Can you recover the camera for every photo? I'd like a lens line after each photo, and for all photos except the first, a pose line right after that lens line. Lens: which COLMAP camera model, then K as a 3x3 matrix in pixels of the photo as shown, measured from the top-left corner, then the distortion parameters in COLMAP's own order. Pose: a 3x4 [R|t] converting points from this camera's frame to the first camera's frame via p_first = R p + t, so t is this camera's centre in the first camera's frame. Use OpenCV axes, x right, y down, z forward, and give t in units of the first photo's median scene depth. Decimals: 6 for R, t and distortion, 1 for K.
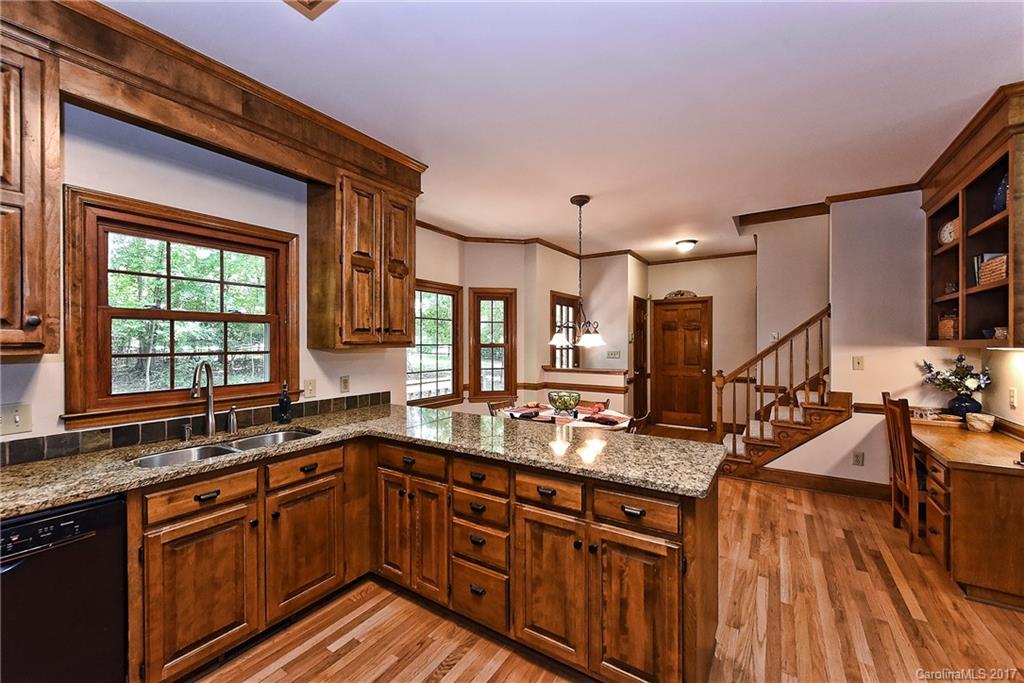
lens RADIAL K [[406.6, 0, 511.9], [0, 406.6, 343.5], [0, 0, 1]] dist [0.001875, -0.001141]
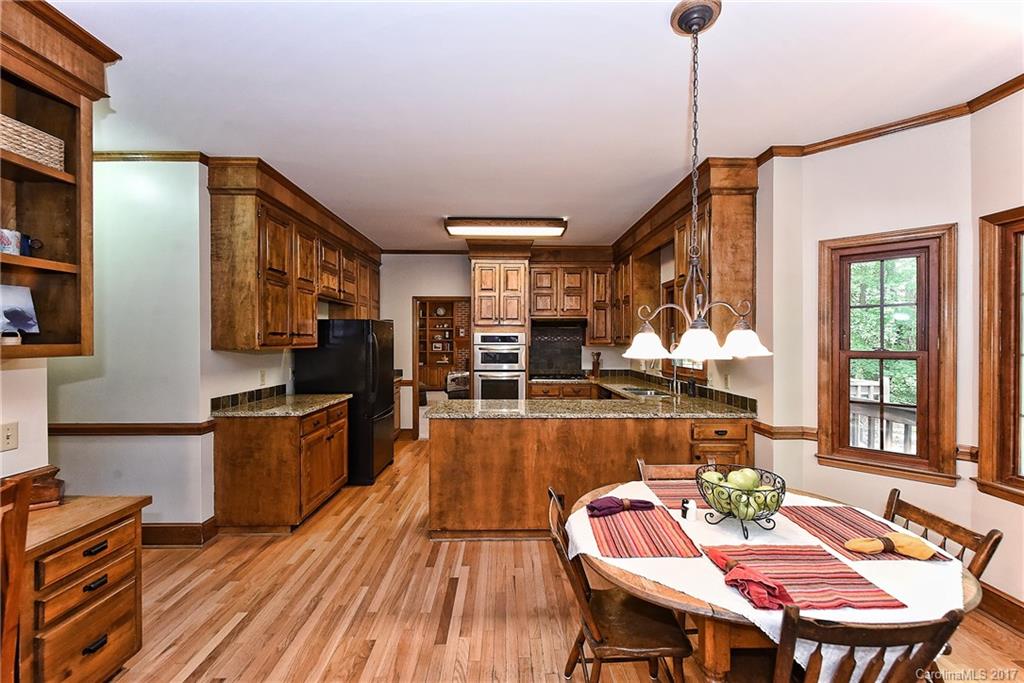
lens RADIAL K [[406.6, 0, 511.7], [0, 406.6, 339.6], [0, 0, 1]] dist [0.001875, -0.001141]
pose [[-0.828899, -0.001542, -0.559396, 0.405959], [-0.004293, 0.999984, 0.003606, -0.010832], [0.559381, 0.005391, -0.828893, 0.895883]]
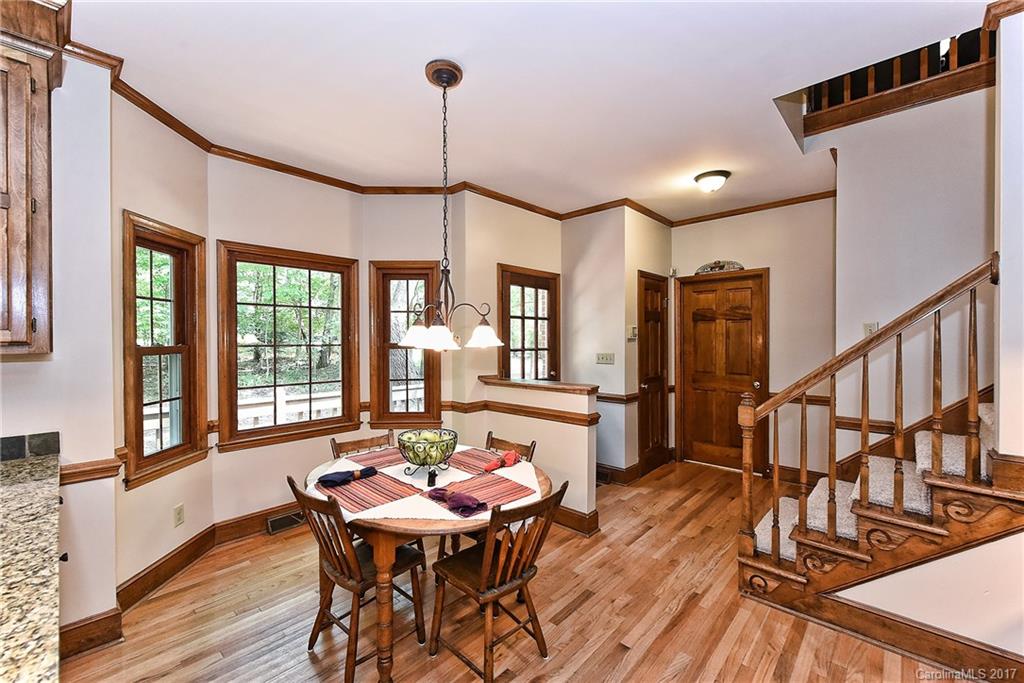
lens RADIAL K [[420.8, 0, 513.7], [0, 420.8, 341.6], [0, 0, 1]] dist [0.001097, 0.000517]
pose [[0.985611, -0.002195, -0.169017, 0.252165], [0.002499, 0.999996, 0.001586, -0.002791], [0.169013, -0.001986, 0.985612, 0.338234]]
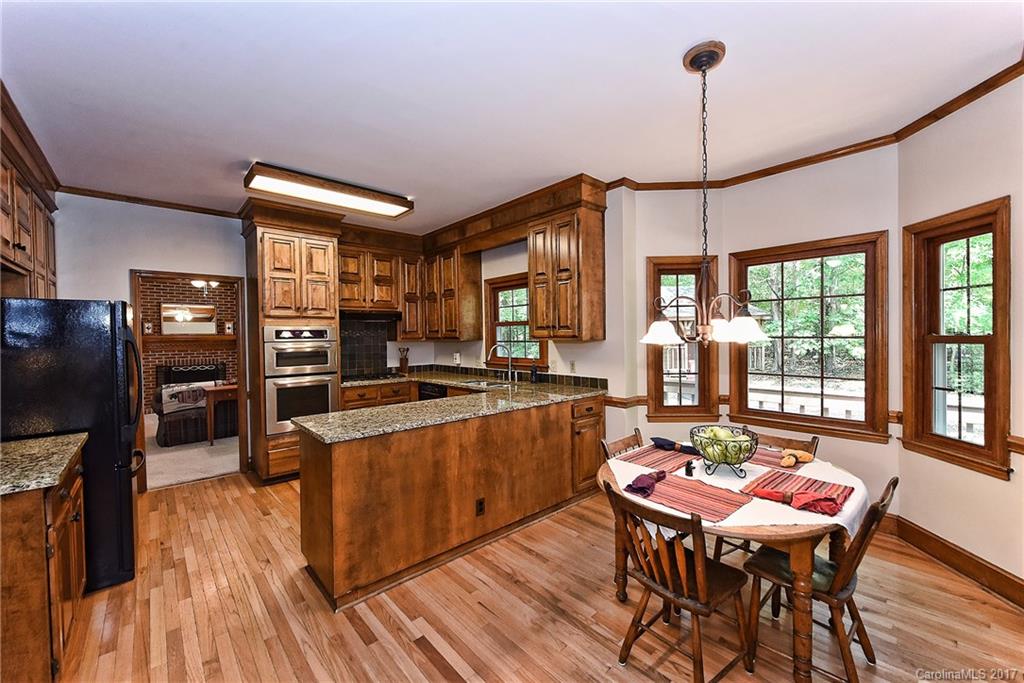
lens RADIAL K [[406.6, 0, 515.0], [0, 406.6, 339.6], [0, 0, 1]] dist [0.001875, -0.001141]
pose [[-0.256911, 0.013921, -0.966335, 0.524053], [0.008172, 0.999892, 0.012231, -0.004544], [0.966400, -0.004754, -0.256997, 0.647128]]
